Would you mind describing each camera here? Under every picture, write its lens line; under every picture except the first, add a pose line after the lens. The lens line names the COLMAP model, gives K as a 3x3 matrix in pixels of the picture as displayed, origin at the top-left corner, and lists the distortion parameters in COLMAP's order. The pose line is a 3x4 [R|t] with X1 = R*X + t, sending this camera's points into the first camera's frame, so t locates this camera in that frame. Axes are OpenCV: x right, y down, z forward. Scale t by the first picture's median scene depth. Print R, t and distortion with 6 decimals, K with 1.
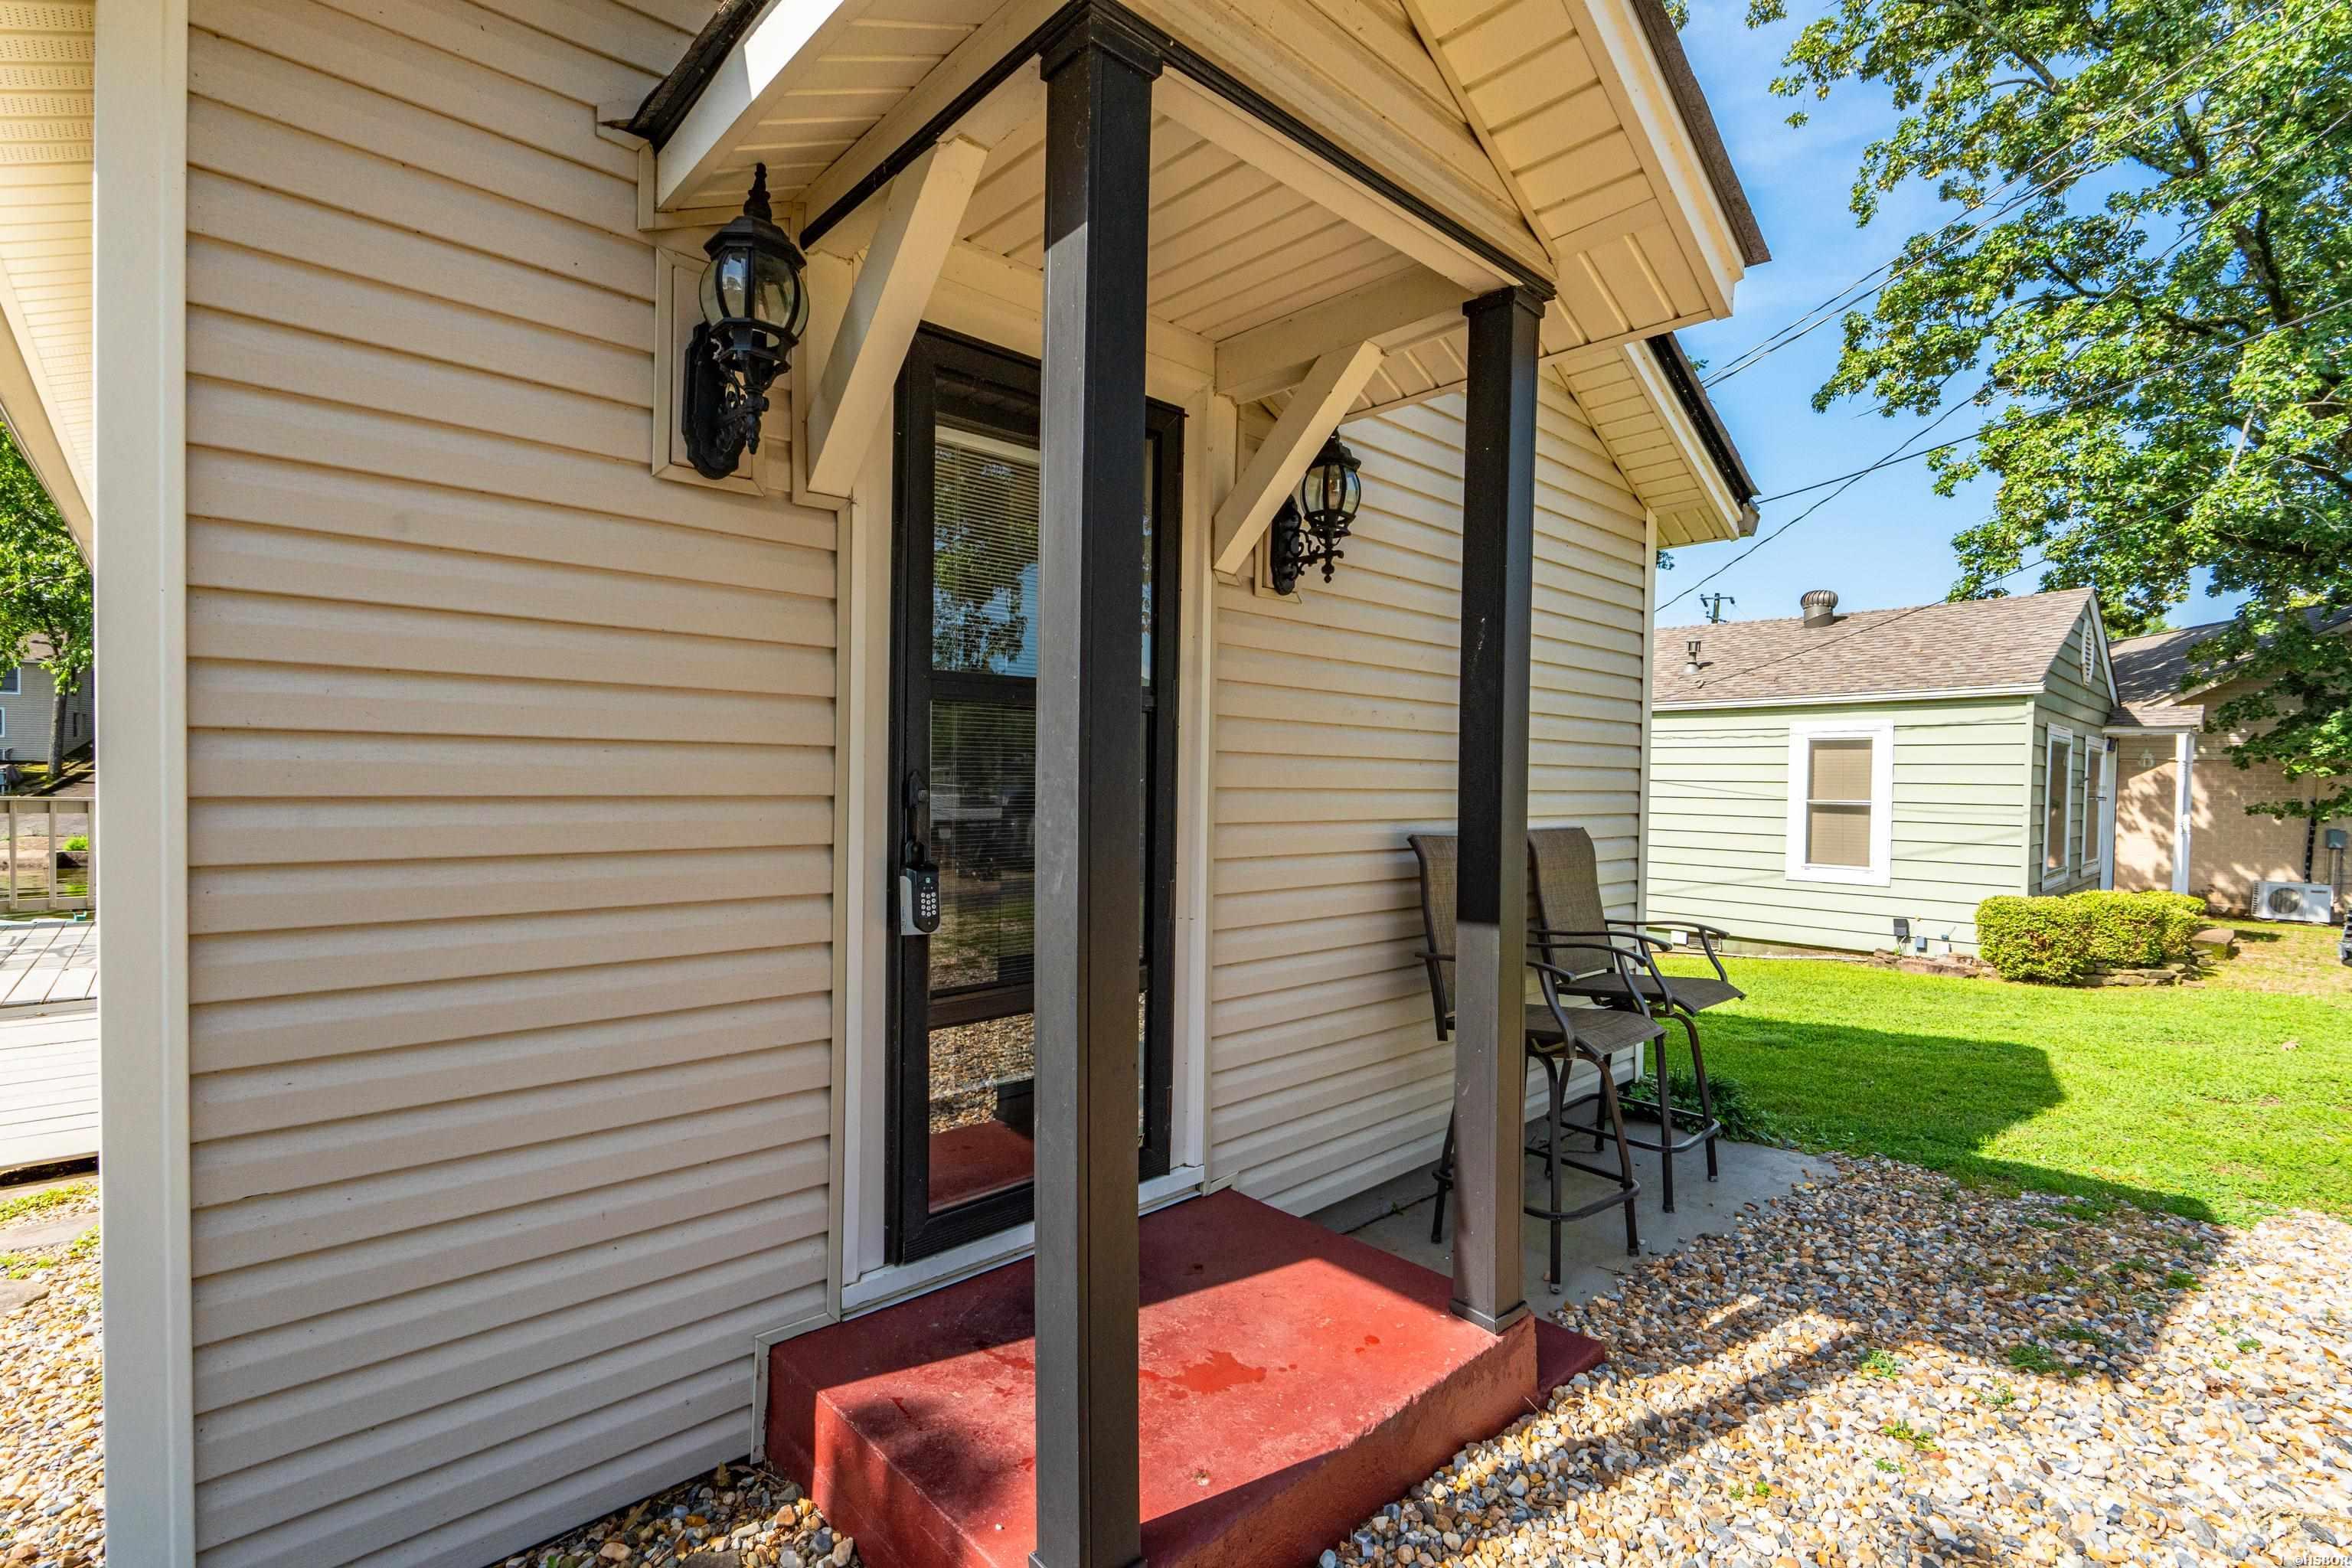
lens RADIAL K [[1067.5, 0, 1184.6], [0, 1067.5, 793.5], [0, 0, 1]] dist [-0.001923, 0.000228]
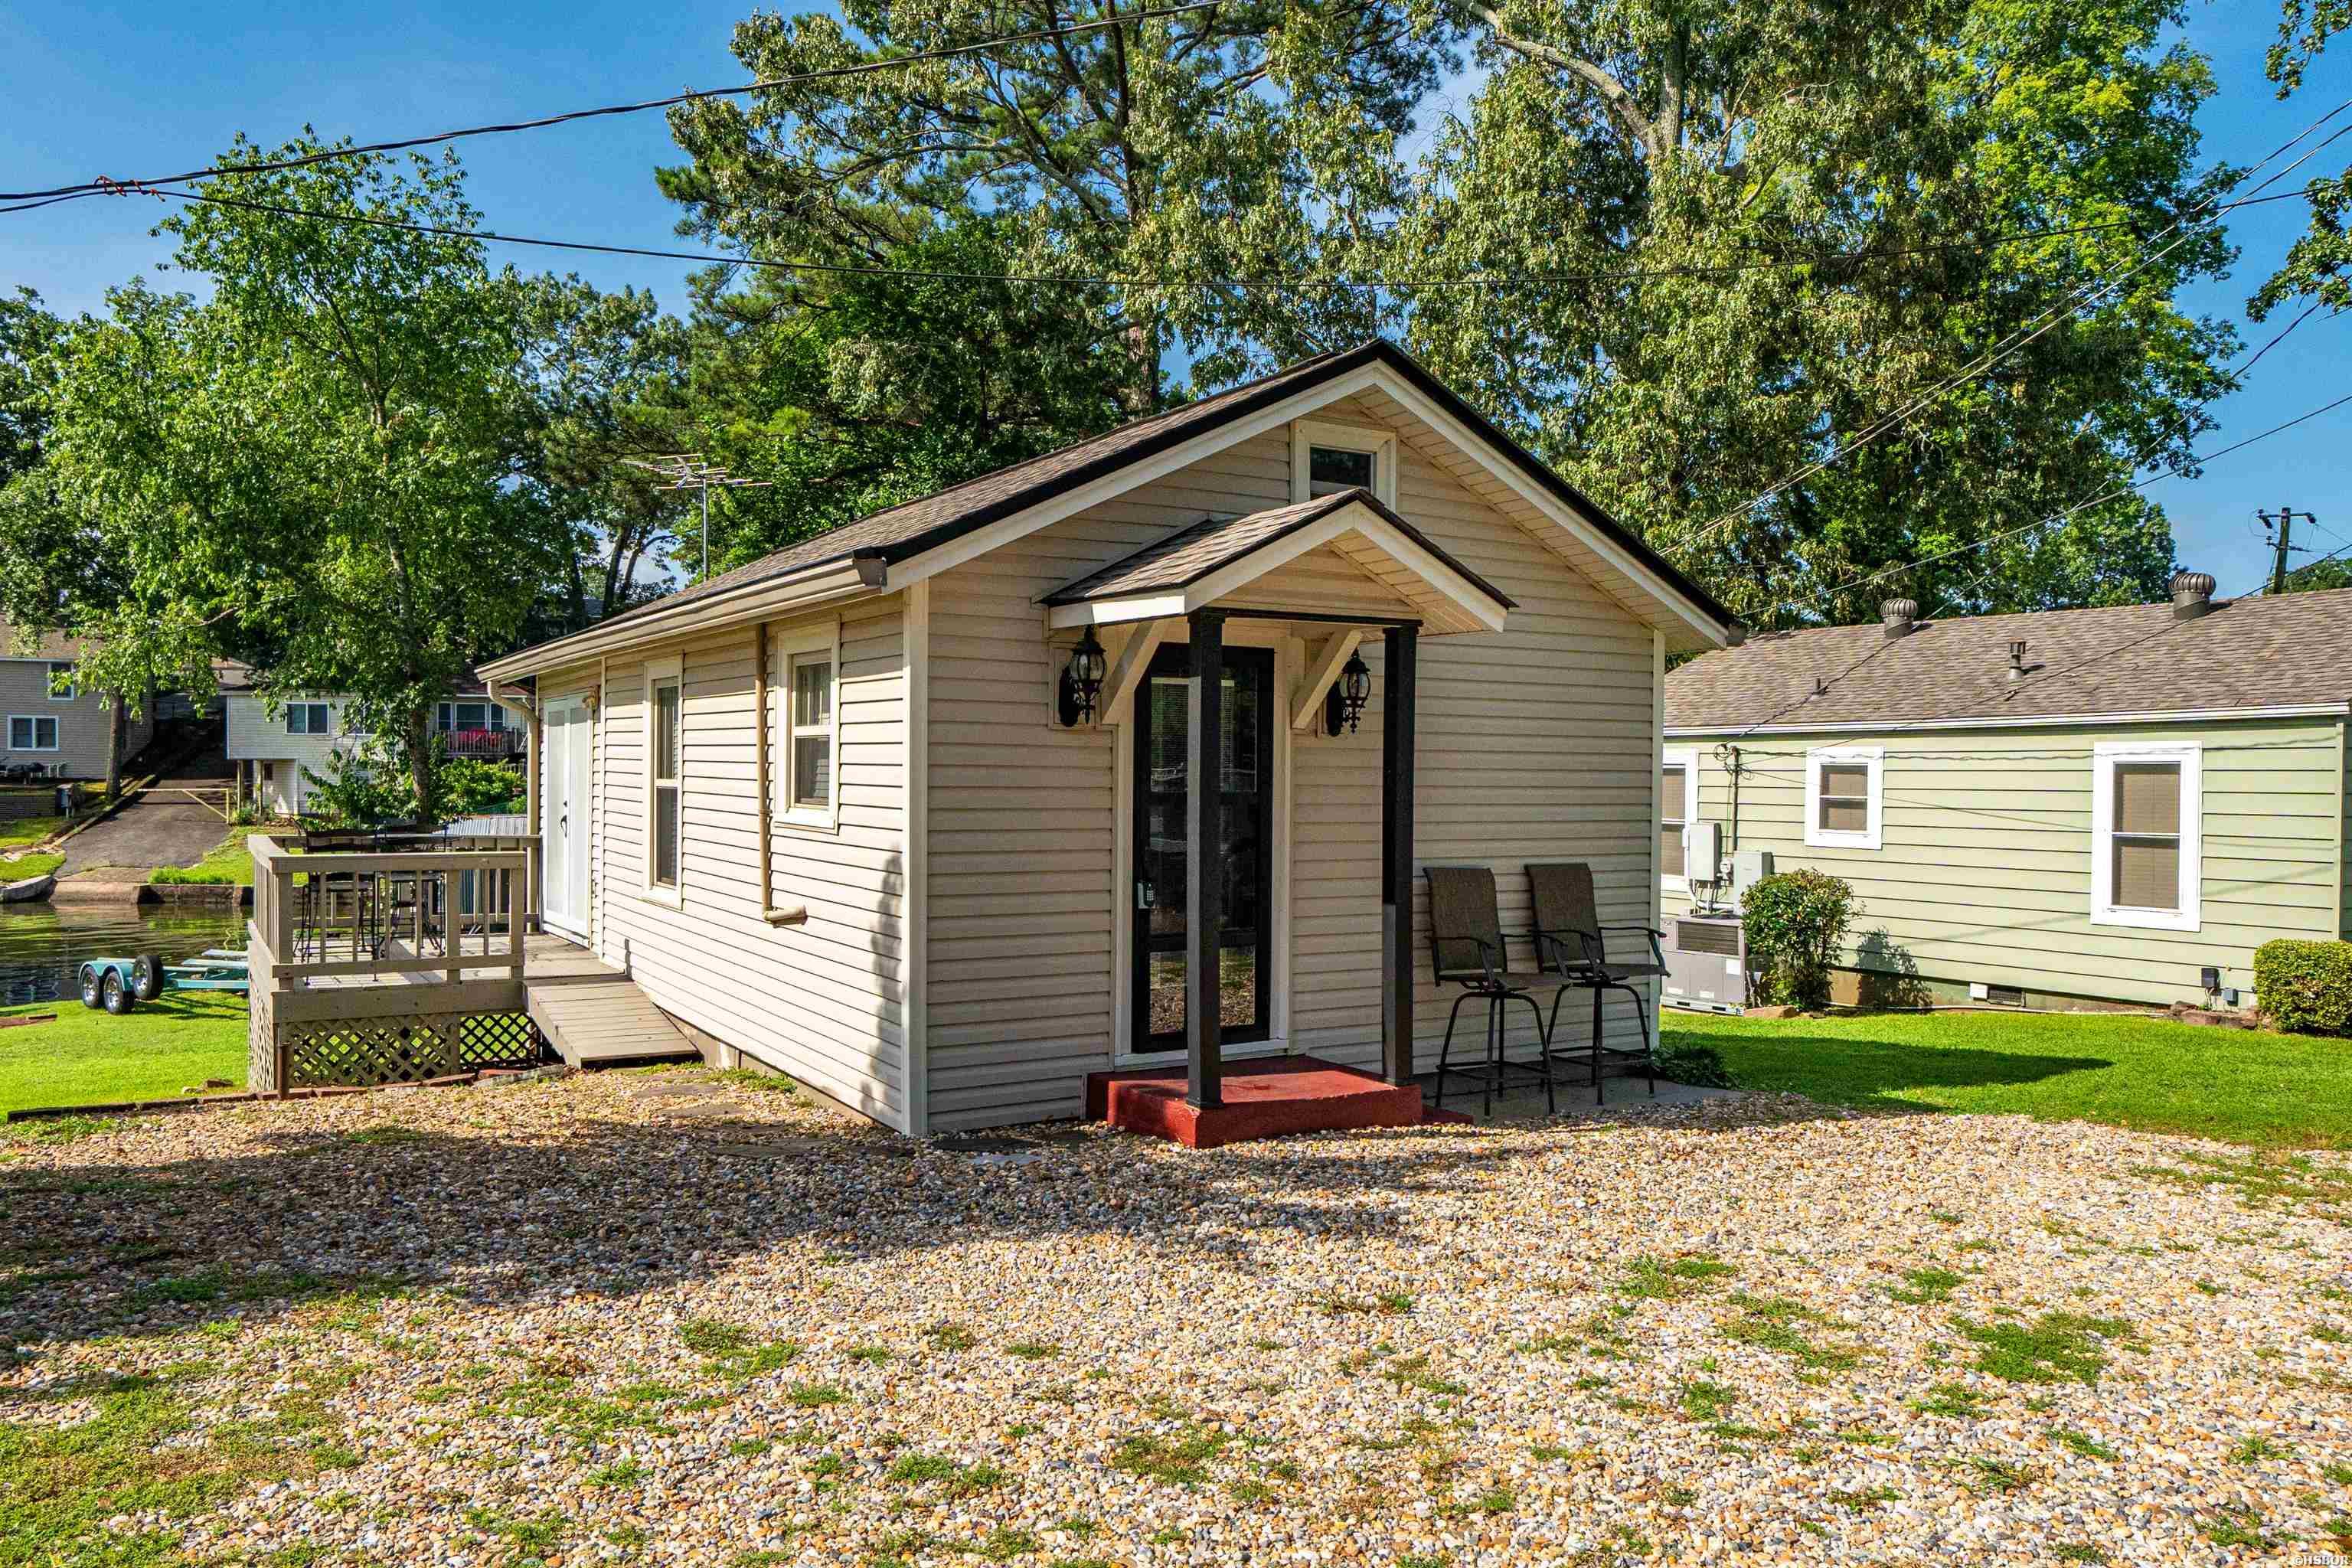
lens RADIAL K [[1643.3, 0, 1176.0], [0, 1643.3, 784.0], [0, 0, 1]] dist [-0.001364, -0.001020]
pose [[0.980263, -0.006300, -0.197596, 0.105398], [0.003450, 0.999885, -0.014765, -0.017239], [0.197666, 0.013792, 0.980172, -0.502427]]
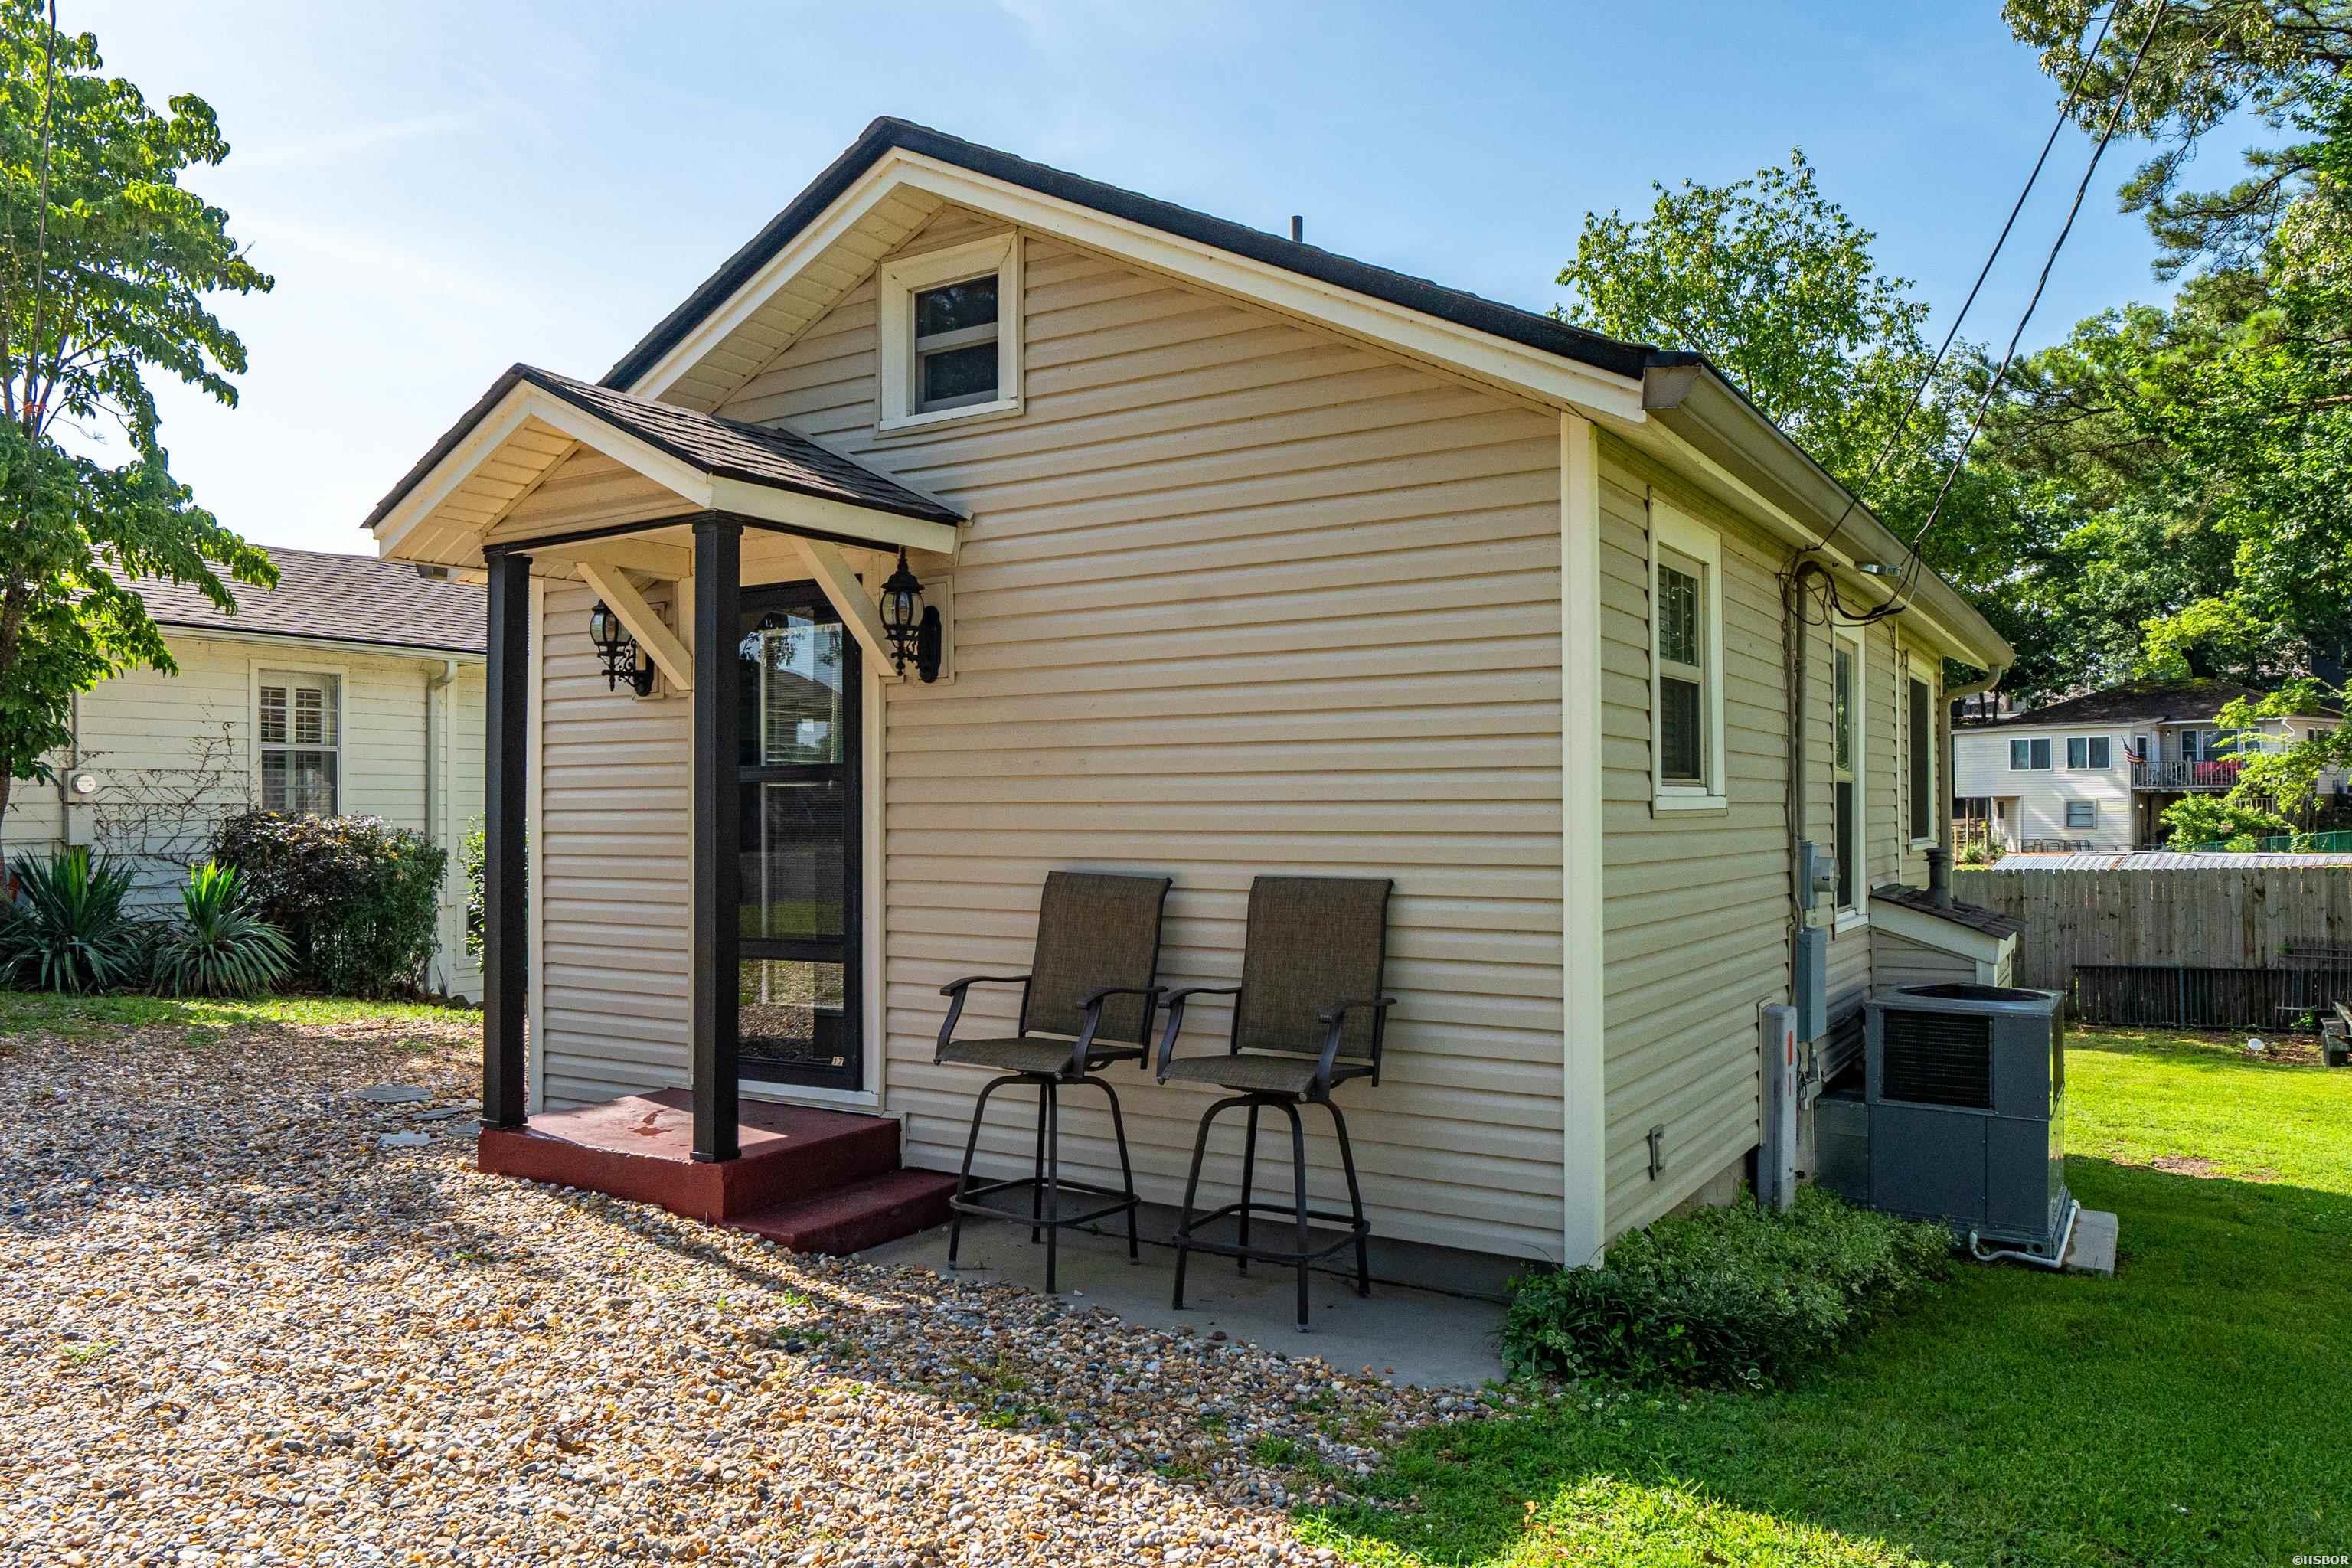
lens RADIAL K [[1643.3, 0, 1176.0], [0, 1643.3, 784.0], [0, 0, 1]] dist [-0.001364, -0.001020]
pose [[0.255178, -0.033530, -0.966313, 0.599502], [-0.012229, 0.999207, -0.037901, 0.003603], [0.966817, 0.021489, 0.254566, 0.218790]]
